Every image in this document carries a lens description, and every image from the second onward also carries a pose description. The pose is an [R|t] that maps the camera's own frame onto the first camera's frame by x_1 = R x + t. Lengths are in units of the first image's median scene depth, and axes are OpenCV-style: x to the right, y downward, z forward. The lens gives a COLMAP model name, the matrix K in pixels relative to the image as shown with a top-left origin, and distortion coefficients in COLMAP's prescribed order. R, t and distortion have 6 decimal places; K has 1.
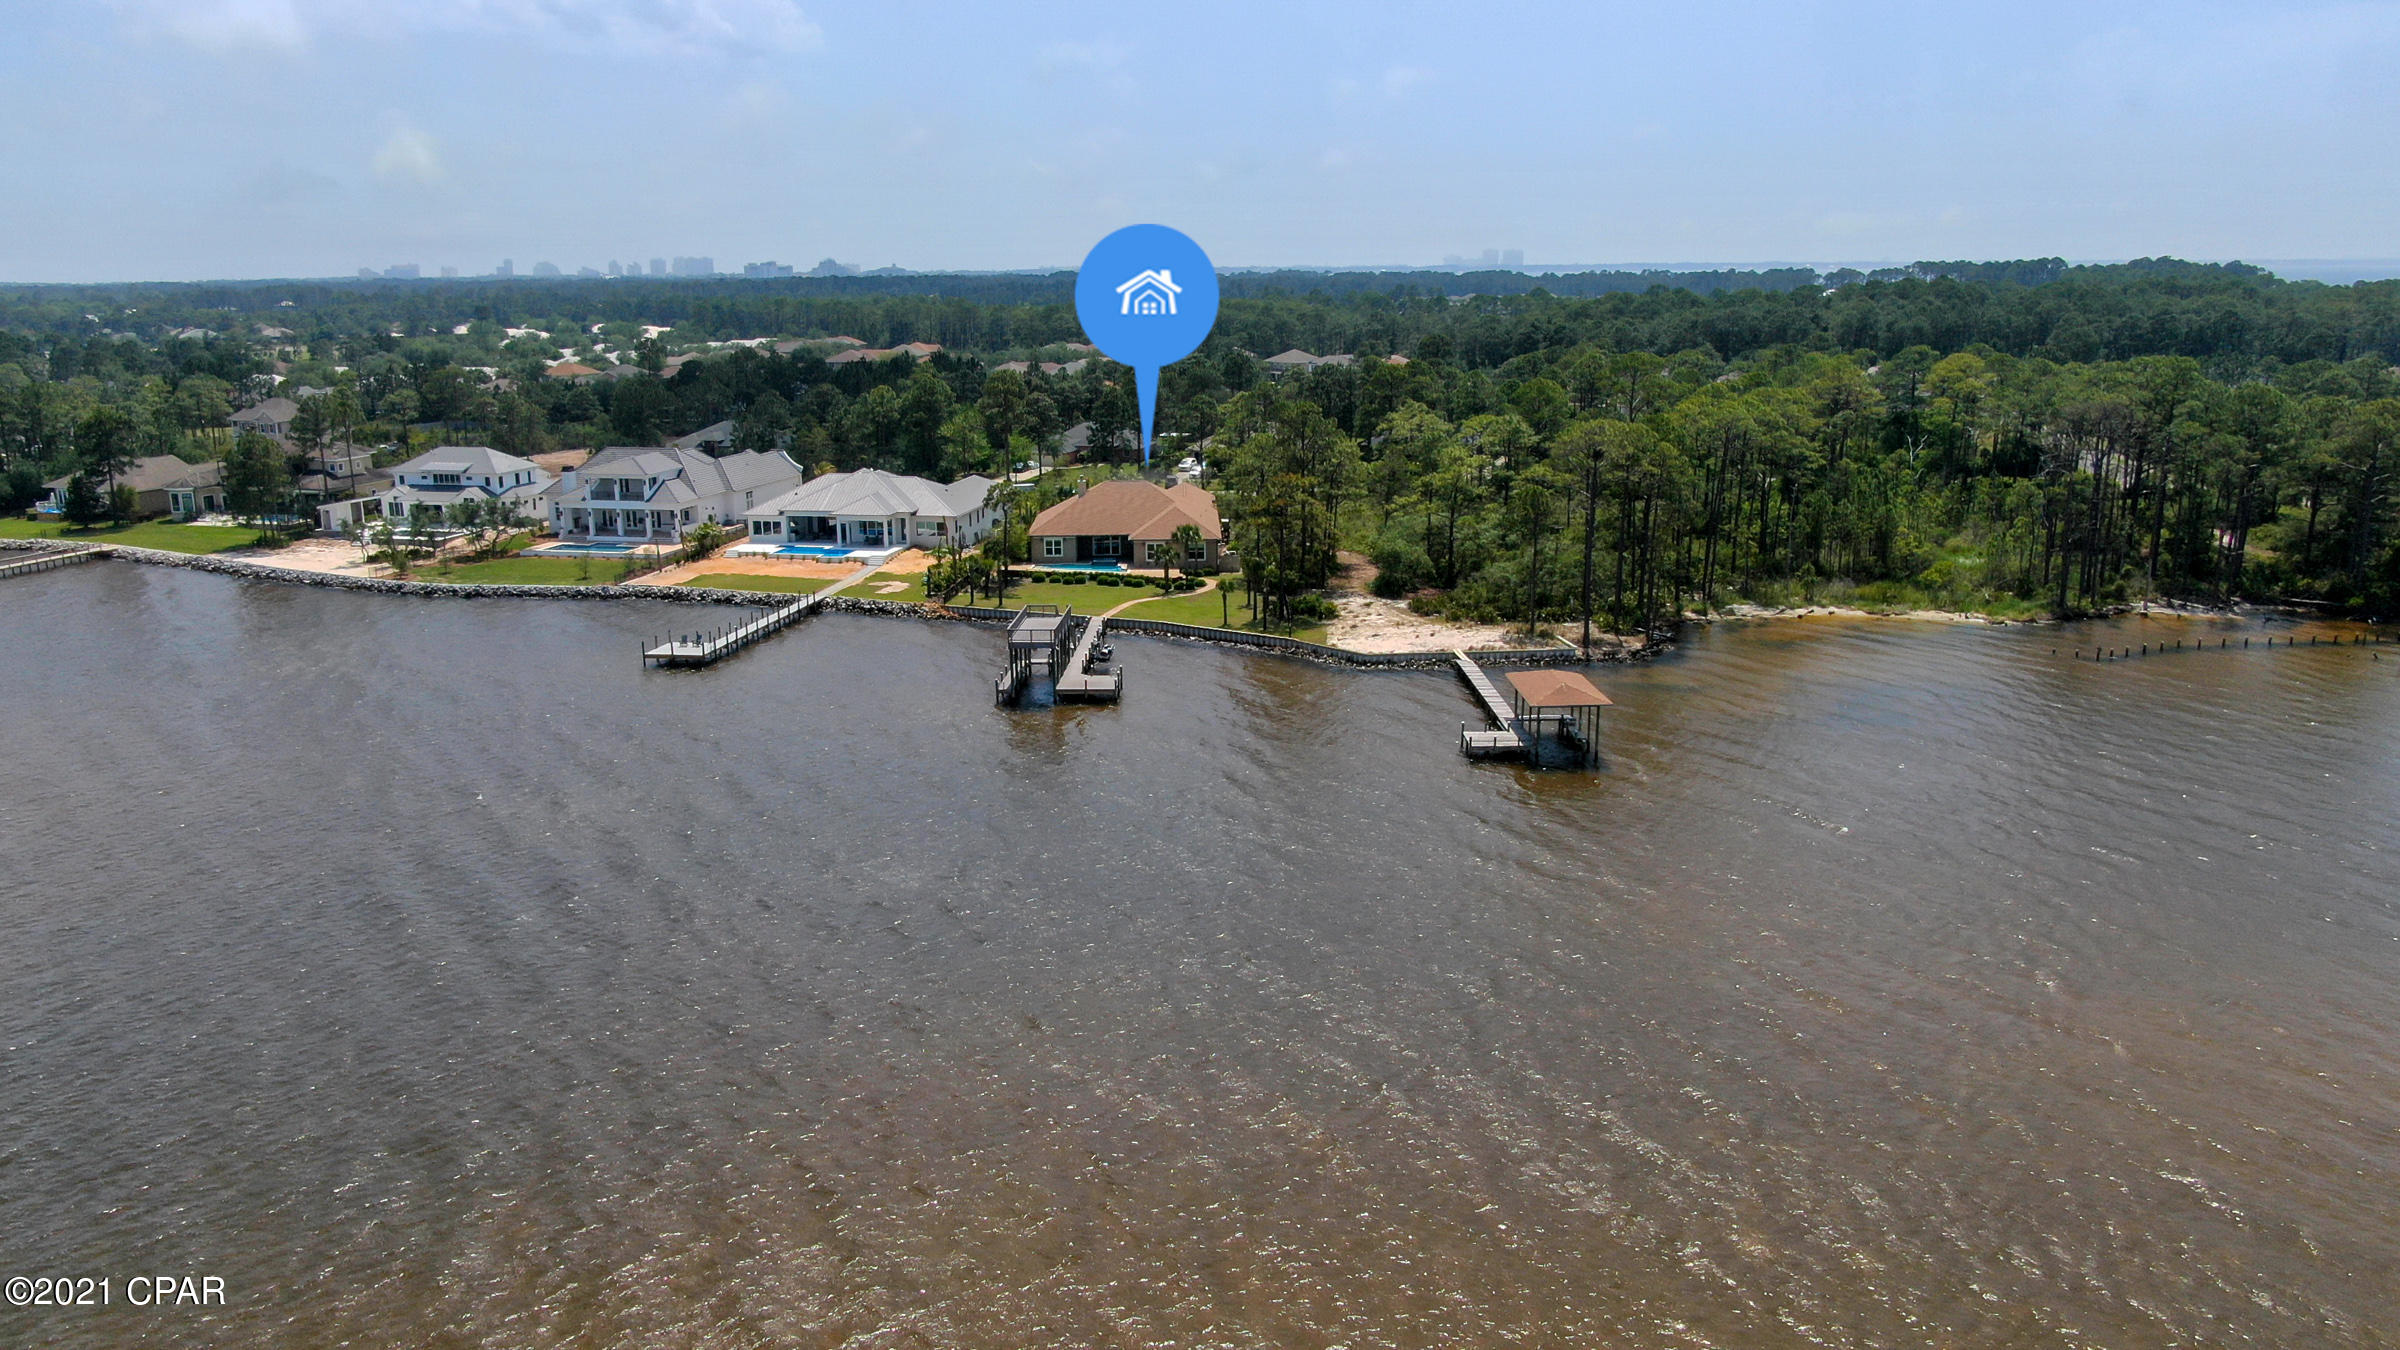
lens RADIAL K [[1763.3, 0, 1200.0], [0, 1763.3, 675.0], [0, 0, 1]] dist [-0.022858, -0.001508]
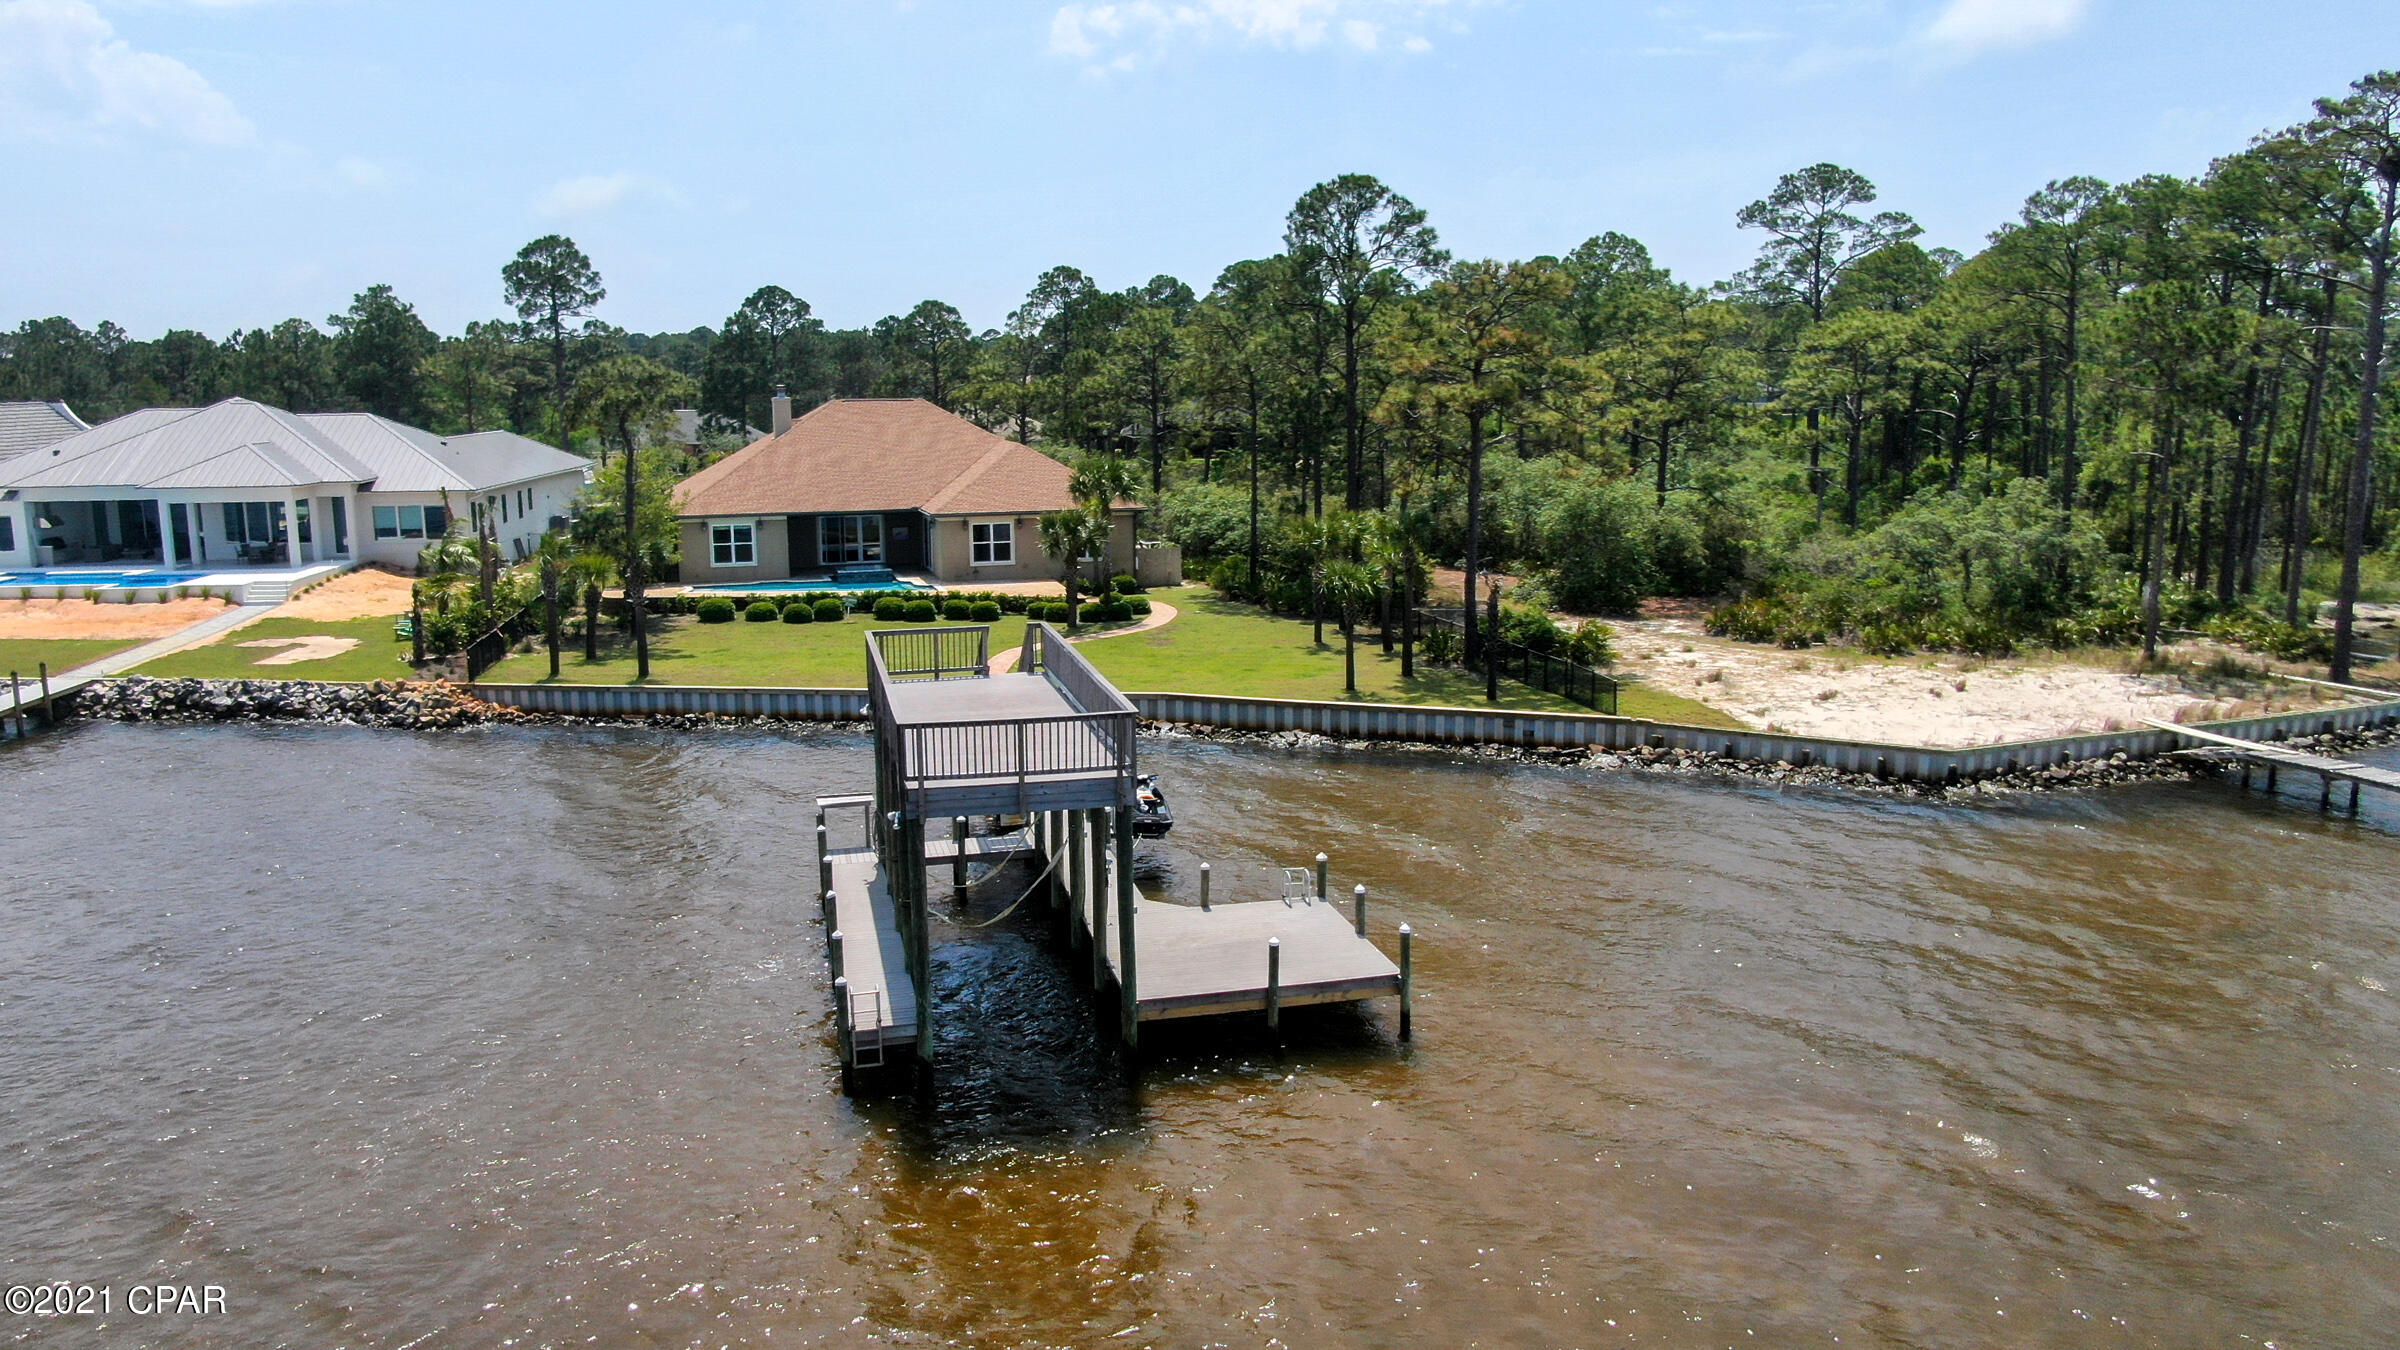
lens RADIAL K [[1745.6, 0, 1200.0], [0, 1745.6, 675.0], [0, 0, 1]] dist [-0.030226, 0.006680]
pose [[0.958360, -0.046503, 0.281753, -0.098004], [0.062999, 0.996772, -0.049771, -0.014972], [-0.278529, 0.065449, 0.958195, 0.598965]]
